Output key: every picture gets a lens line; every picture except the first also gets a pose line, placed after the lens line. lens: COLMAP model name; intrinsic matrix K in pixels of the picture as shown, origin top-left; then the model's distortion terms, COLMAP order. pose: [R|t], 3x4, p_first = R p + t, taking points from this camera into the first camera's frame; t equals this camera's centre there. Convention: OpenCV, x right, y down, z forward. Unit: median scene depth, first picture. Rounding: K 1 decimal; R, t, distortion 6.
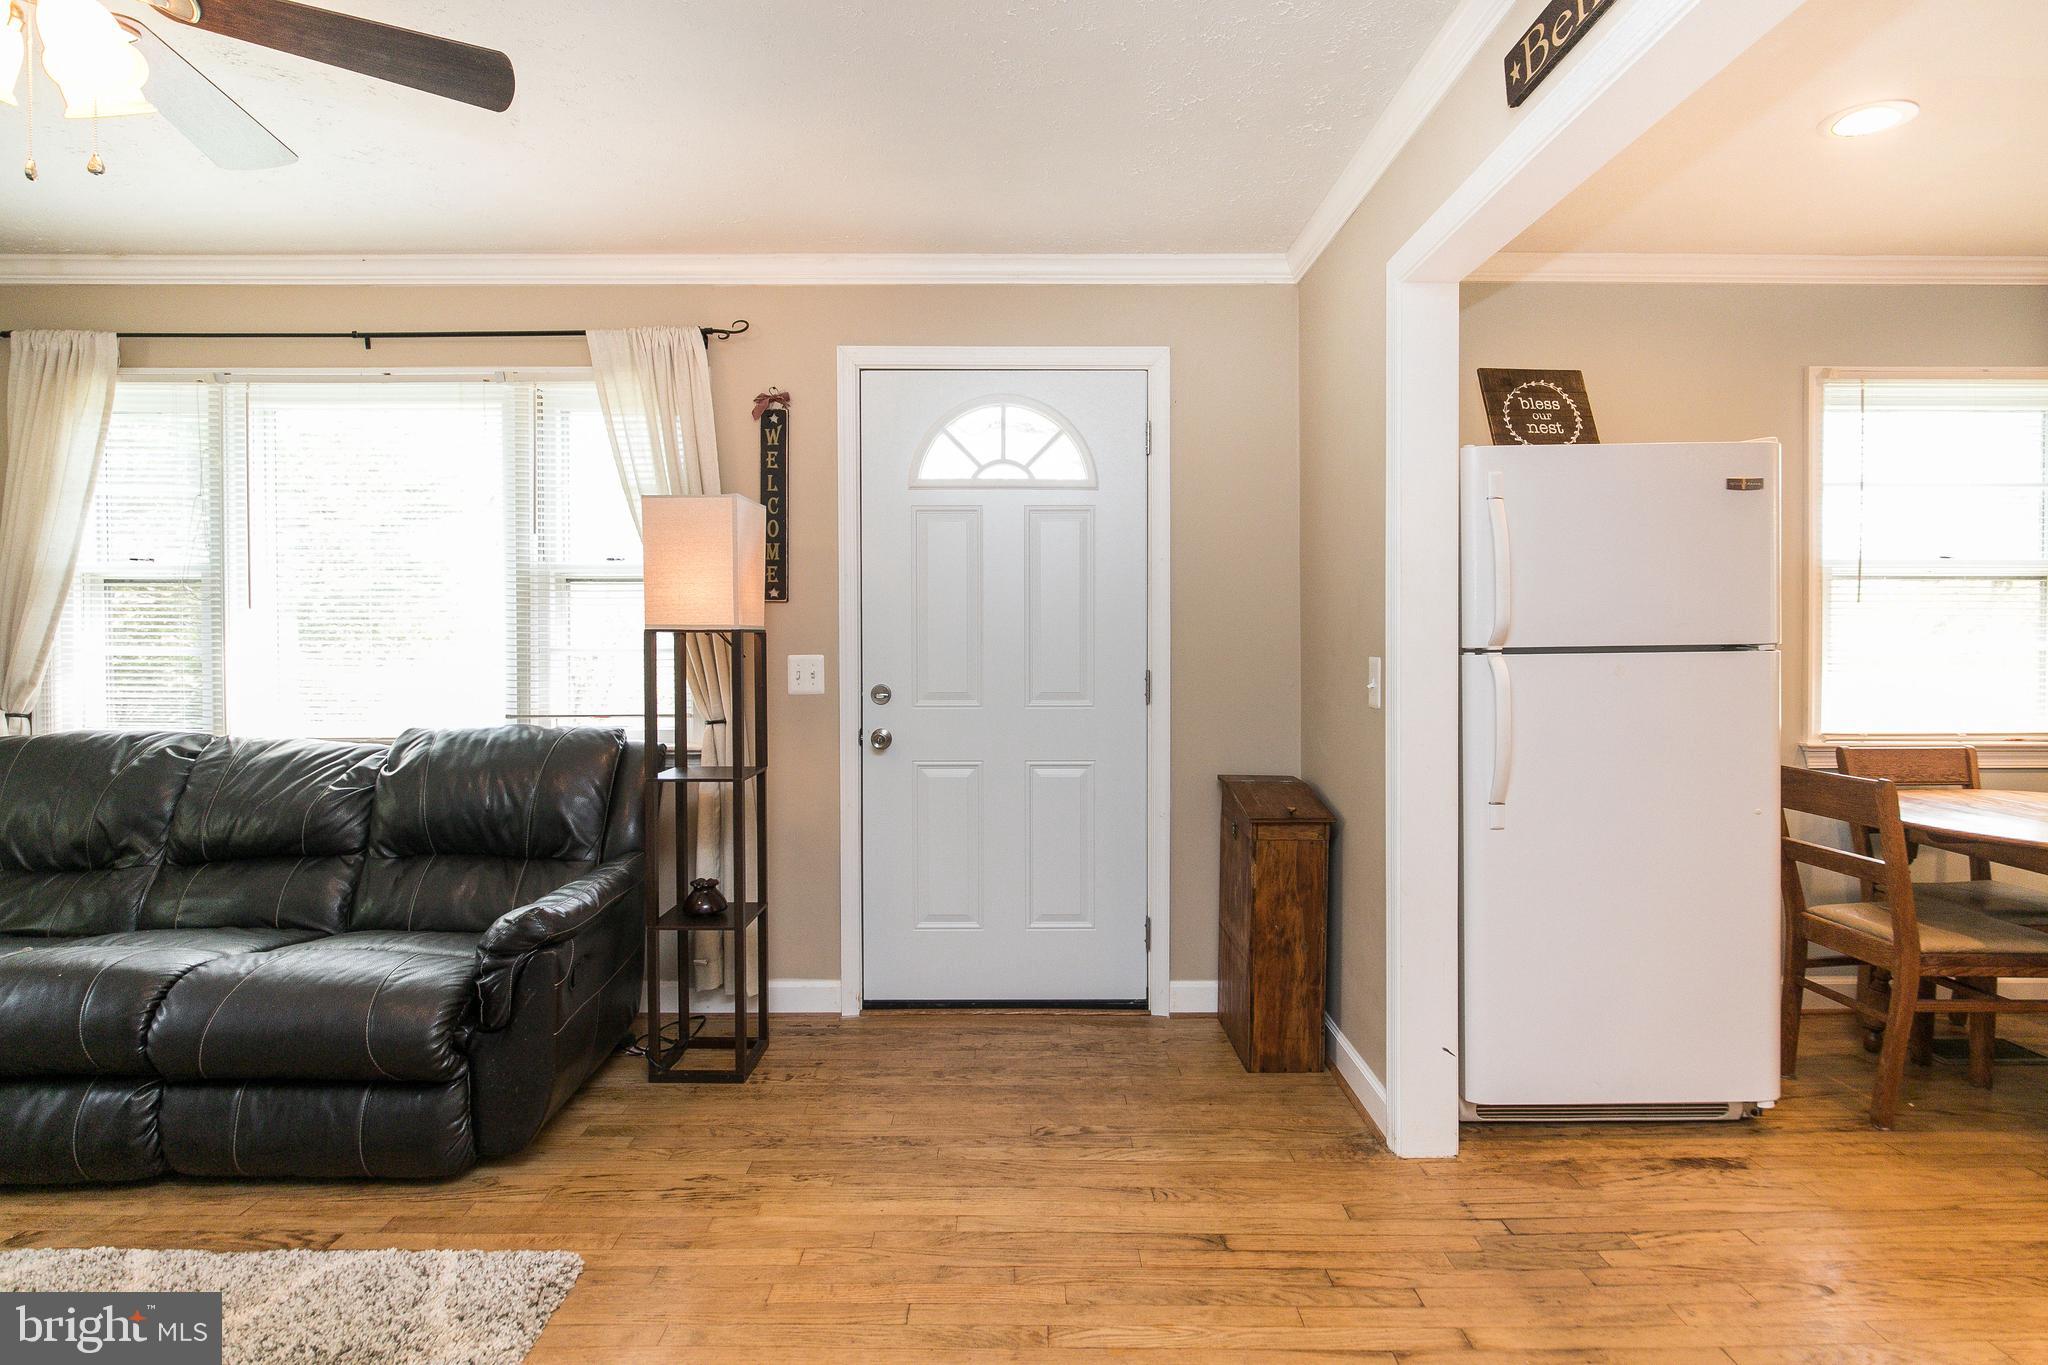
lens RADIAL K [[1035.8, 0, 1023.7], [0, 1035.8, 663.6], [0, 0, 1]] dist [-0.001130, -0.003050]
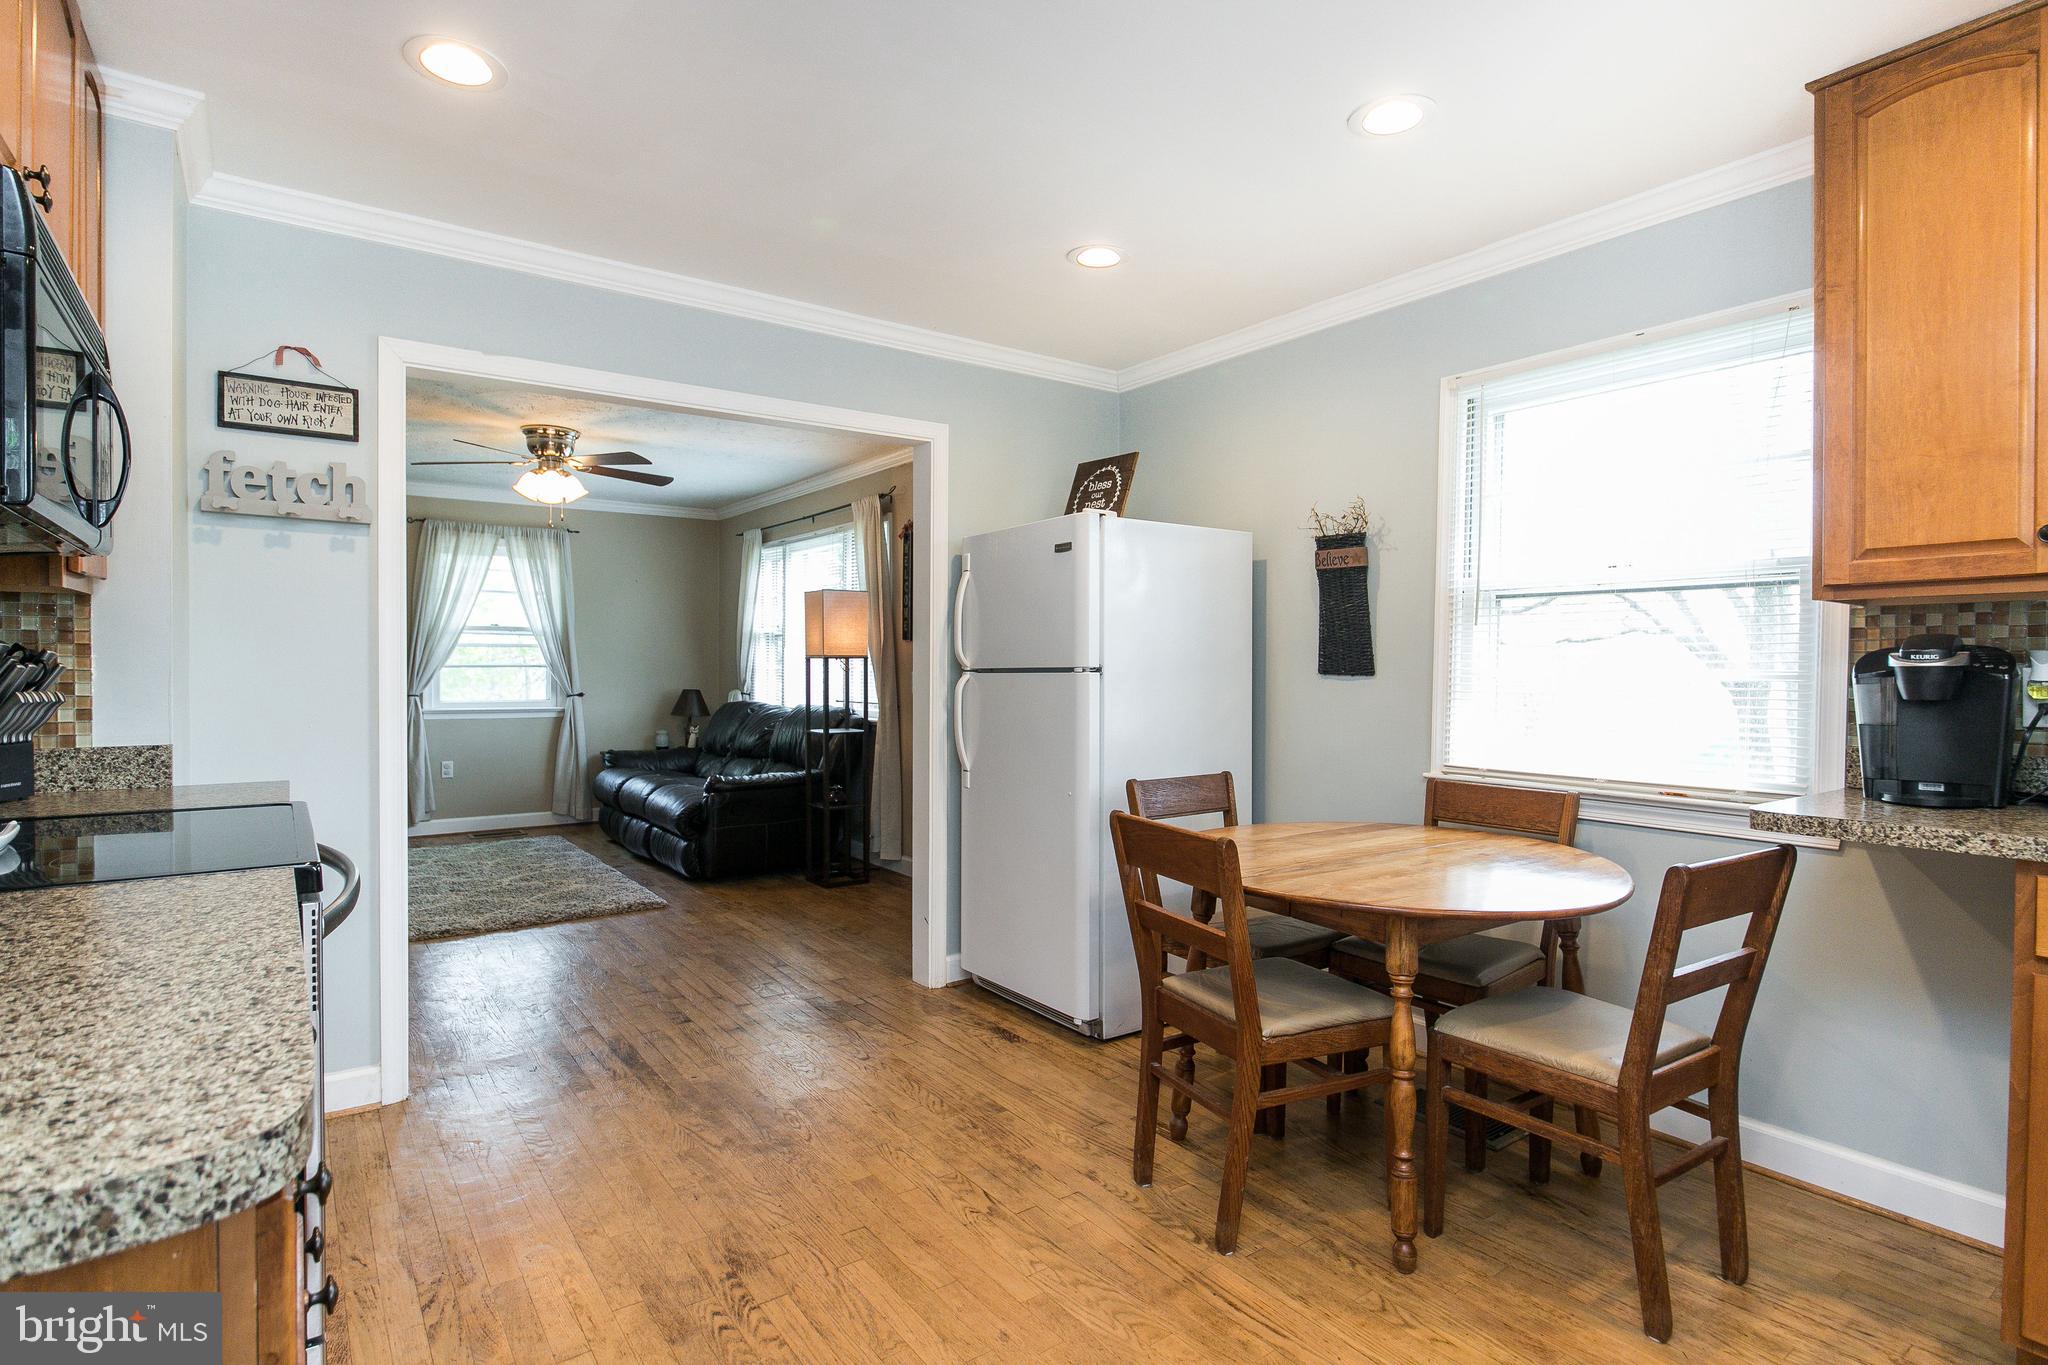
lens RADIAL K [[1035.8, 0, 1033.8], [0, 1035.8, 680.8], [0, 0, 1]] dist [-0.001130, -0.003050]
pose [[0.585839, 0.017627, -0.810235, 1.706924], [-0.024164, 0.999699, 0.004277, -0.006134], [0.810067, 0.017073, 0.586089, 0.181011]]
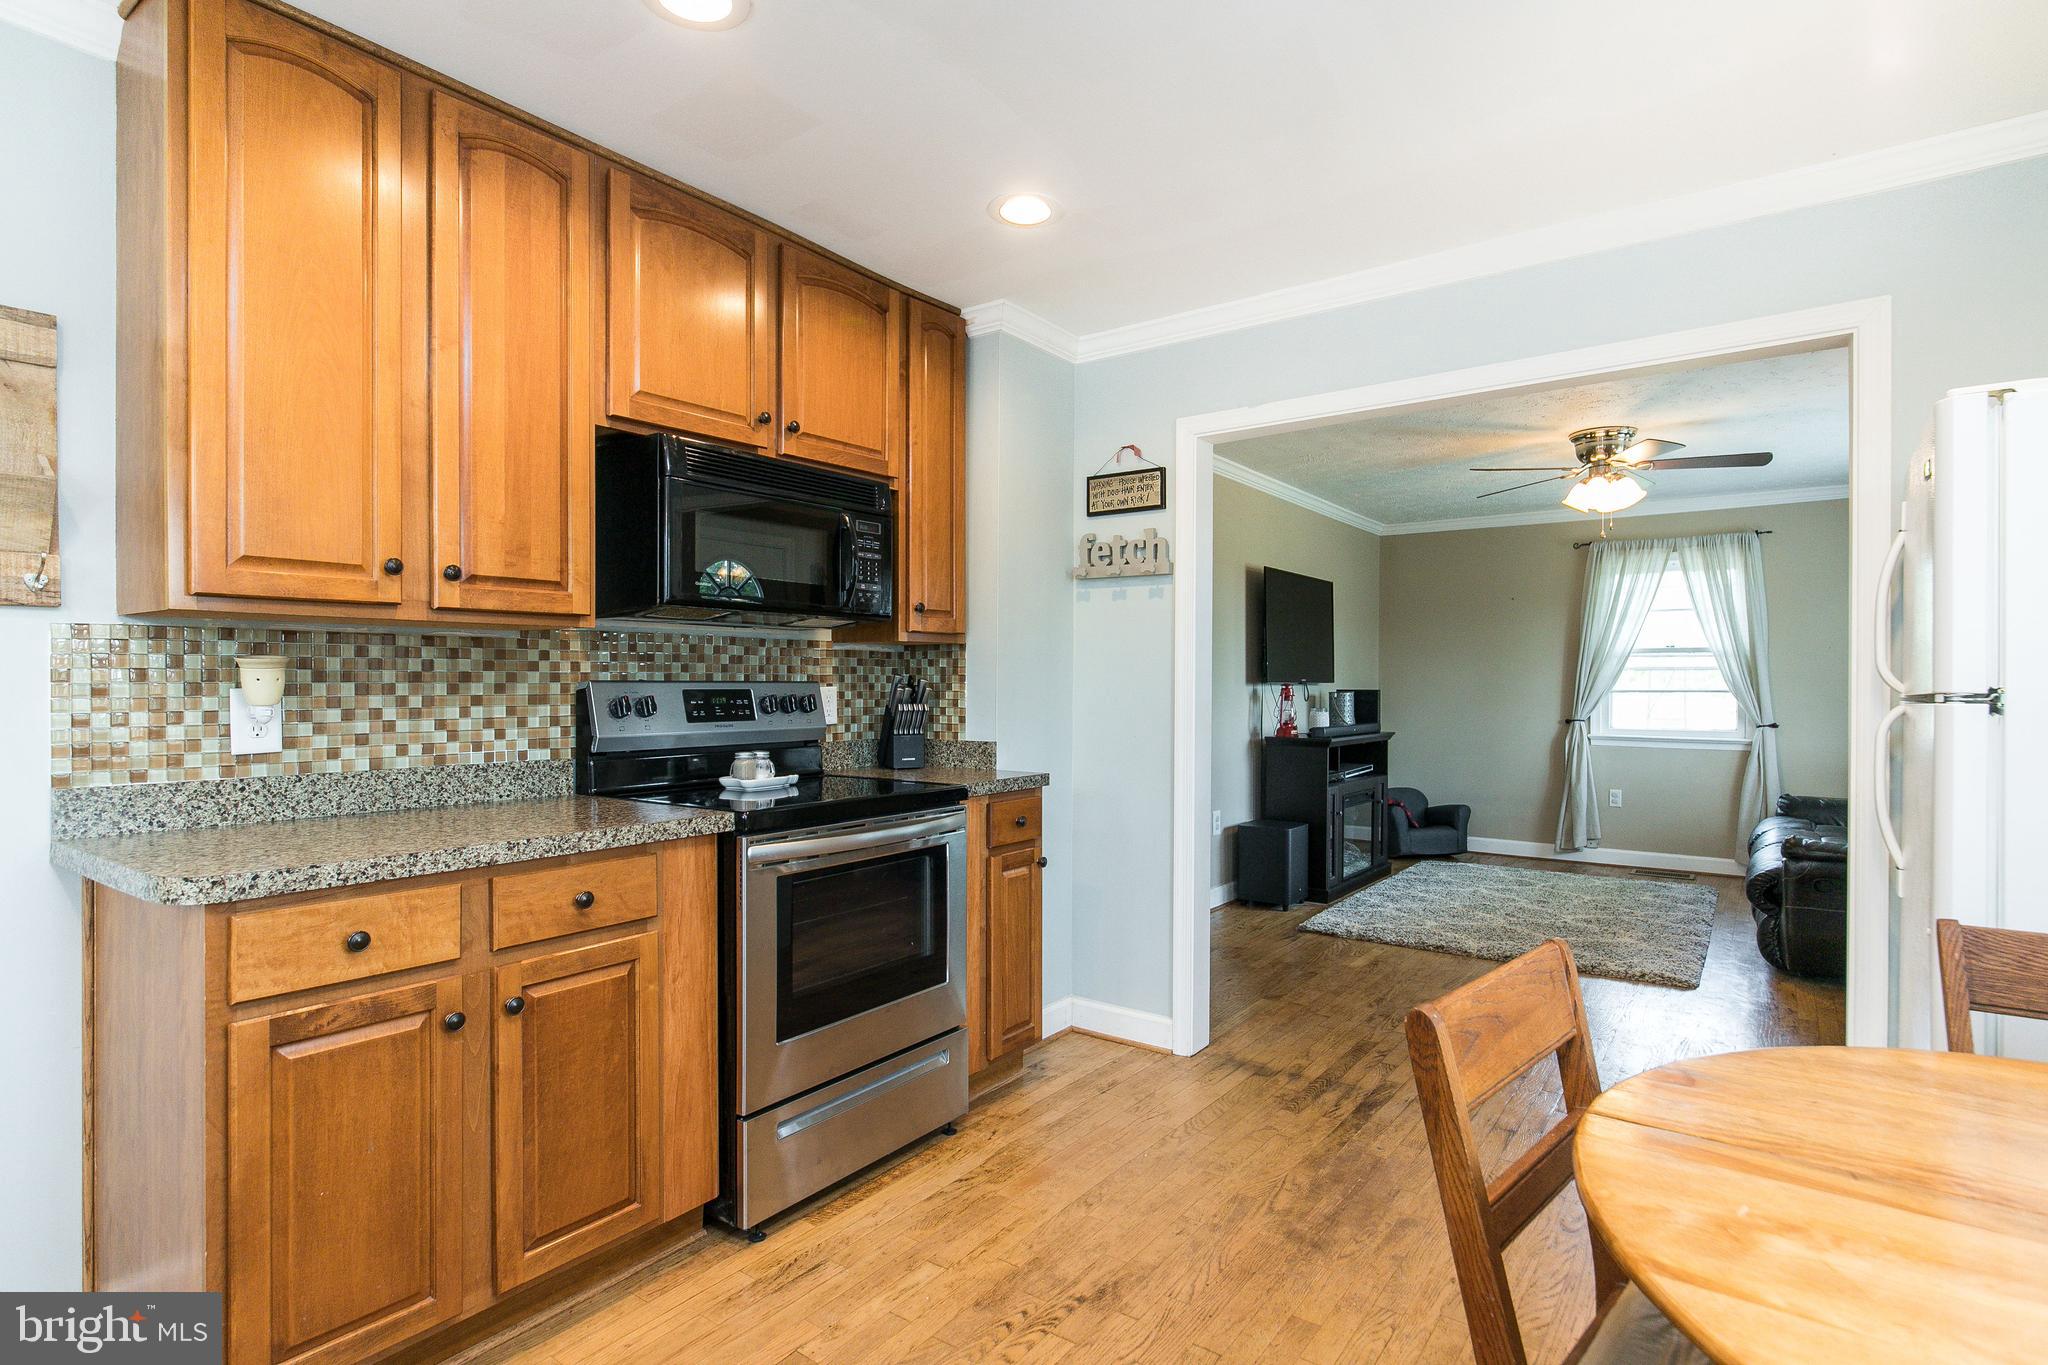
lens RADIAL K [[1035.8, 0, 1025.8], [0, 1035.8, 684.2], [0, 0, 1]] dist [-0.001130, -0.003050]
pose [[-0.594002, 0.000484, -0.804464, 1.597802], [-0.019556, 0.999696, 0.015041, -0.023580], [0.804226, 0.024666, -0.593811, 0.897854]]
